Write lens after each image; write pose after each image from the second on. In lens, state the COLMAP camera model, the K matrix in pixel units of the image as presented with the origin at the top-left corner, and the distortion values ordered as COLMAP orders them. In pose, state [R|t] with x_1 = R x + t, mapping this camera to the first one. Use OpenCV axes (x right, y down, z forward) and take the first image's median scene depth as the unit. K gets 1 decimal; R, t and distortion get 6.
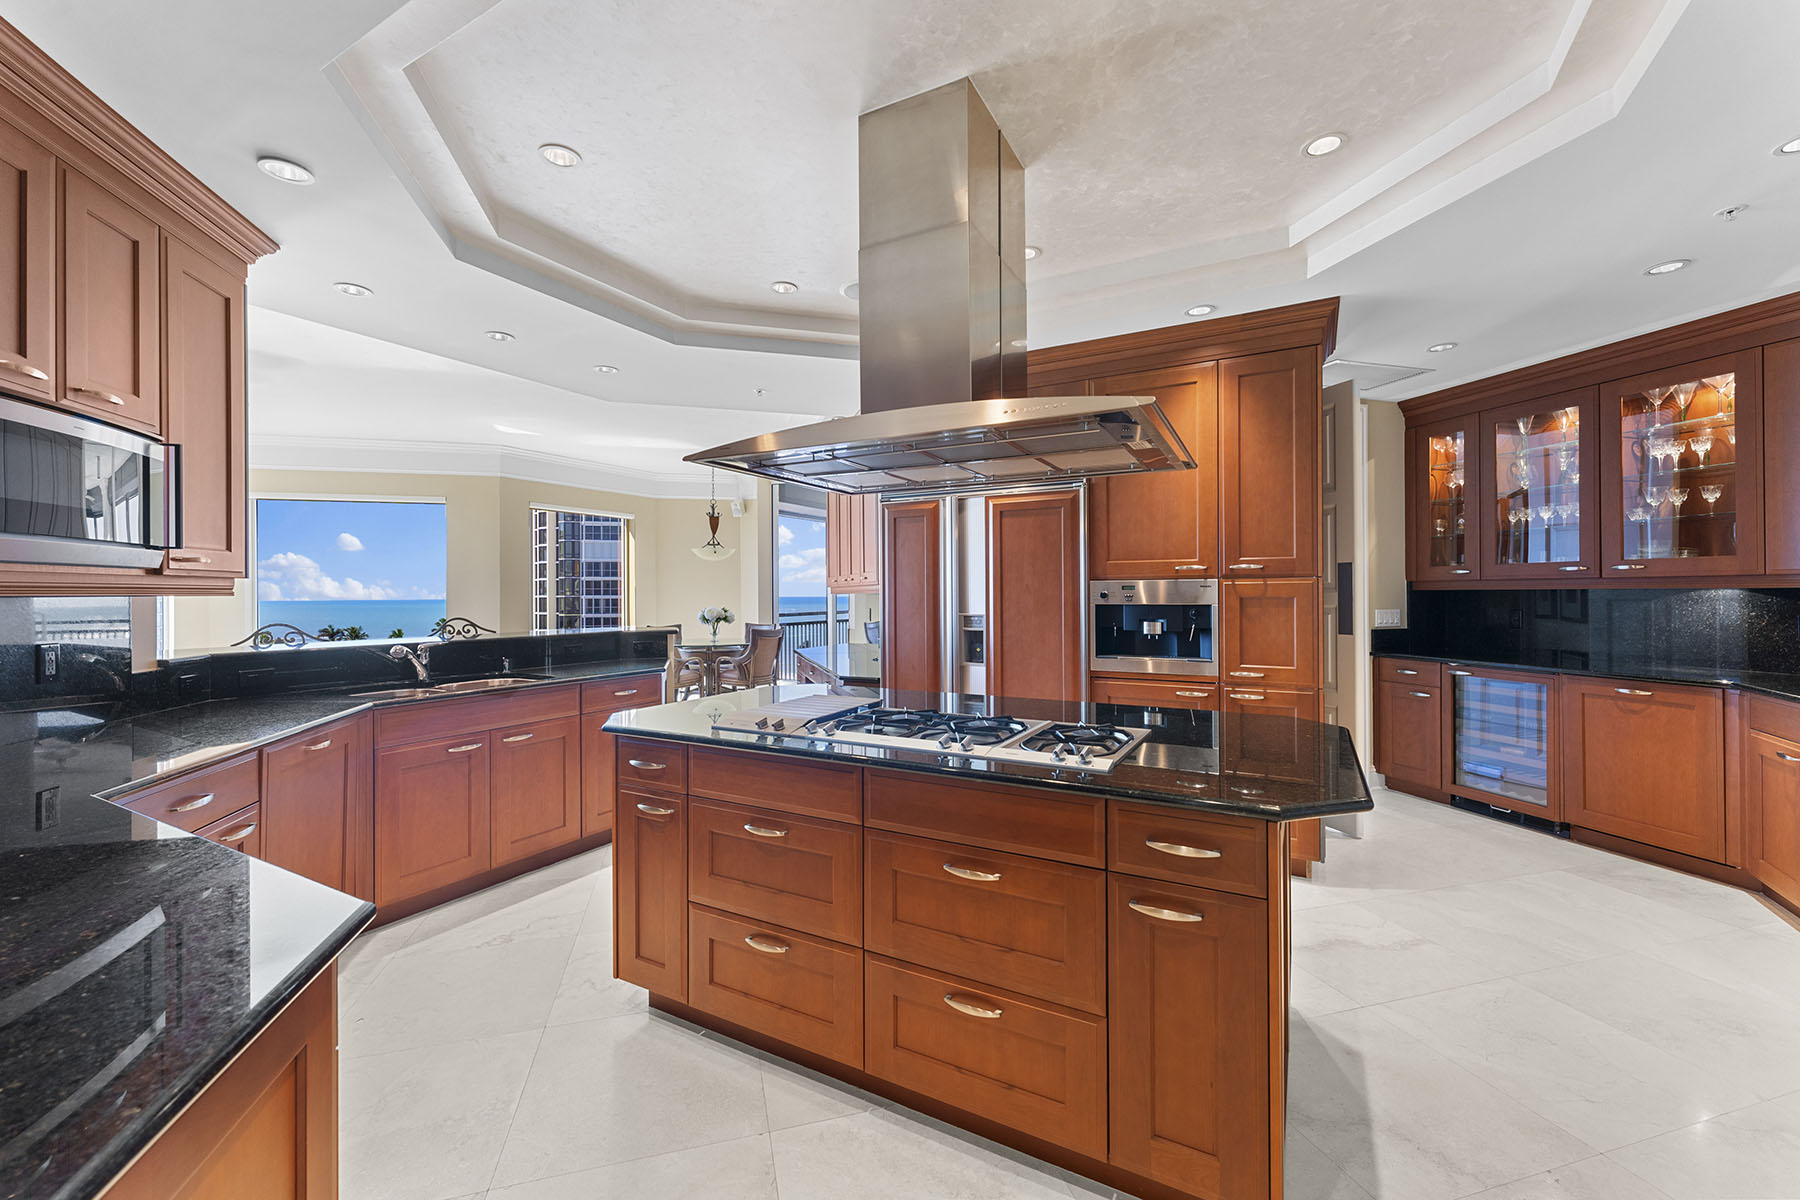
lens RADIAL K [[729.4, 0, 896.4], [0, 729.4, 594.5], [0, 0, 1]] dist [0.000948, 0.000362]
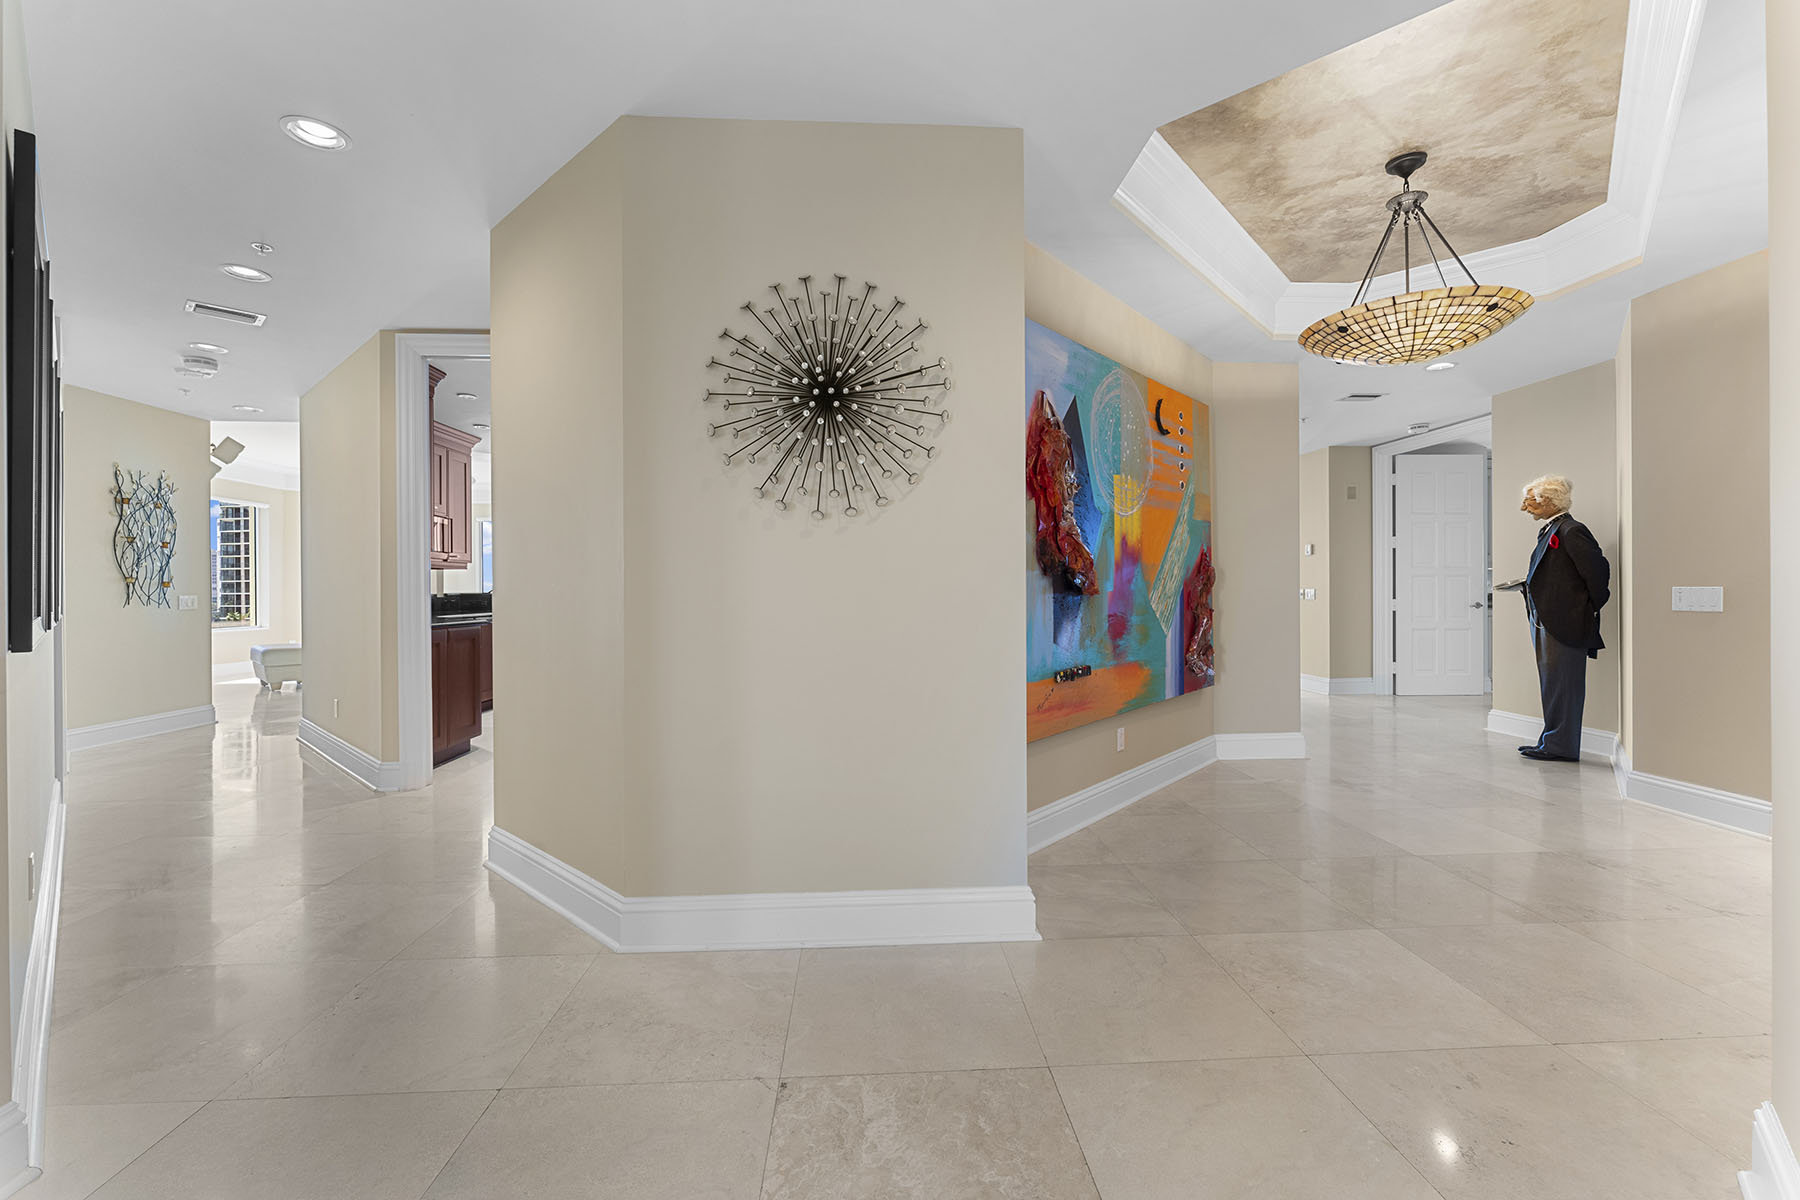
lens RADIAL K [[729.4, 0, 894.6], [0, 729.4, 593.4], [0, 0, 1]] dist [0.000948, 0.000362]
pose [[0.975887, 0.012689, -0.217906, 1.479830], [-0.008997, 0.999799, 0.017927, 0.035174], [0.218090, -0.015534, 0.975805, -1.563276]]
